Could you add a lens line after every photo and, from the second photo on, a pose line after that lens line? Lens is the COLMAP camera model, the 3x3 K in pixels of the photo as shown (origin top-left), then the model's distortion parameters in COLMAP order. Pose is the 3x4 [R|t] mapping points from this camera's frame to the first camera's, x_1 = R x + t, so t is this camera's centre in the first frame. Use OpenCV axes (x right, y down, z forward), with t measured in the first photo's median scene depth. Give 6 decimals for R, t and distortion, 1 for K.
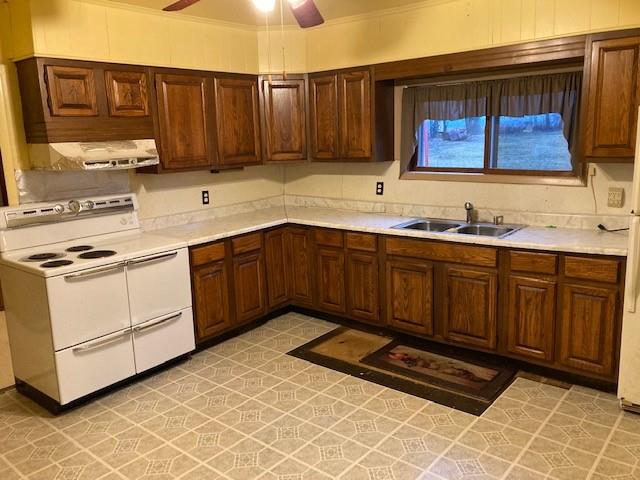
lens RADIAL K [[532.0, 0, 315.4], [0, 532.0, 241.0], [0, 0, 1]] dist [0.058595, -0.032951]
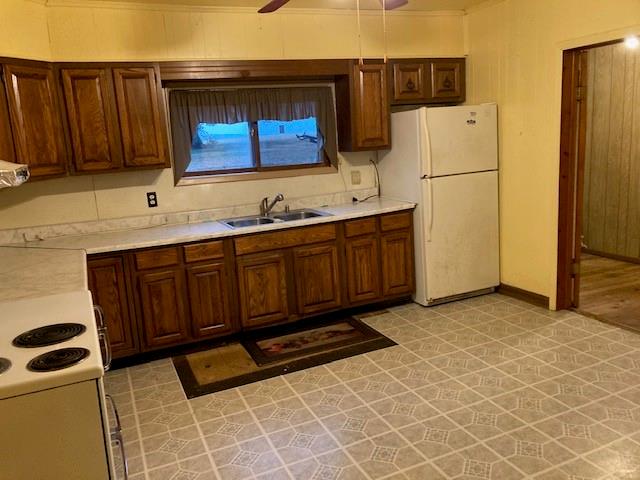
lens RADIAL K [[532.0, 0, 316.9], [0, 532.0, 237.7], [0, 0, 1]] dist [0.058595, -0.032951]
pose [[0.439532, -0.167918, 0.882392, -0.681645], [0.227105, 0.971227, 0.071699, -0.045497], [-0.869042, 0.168881, 0.465021, 0.419839]]
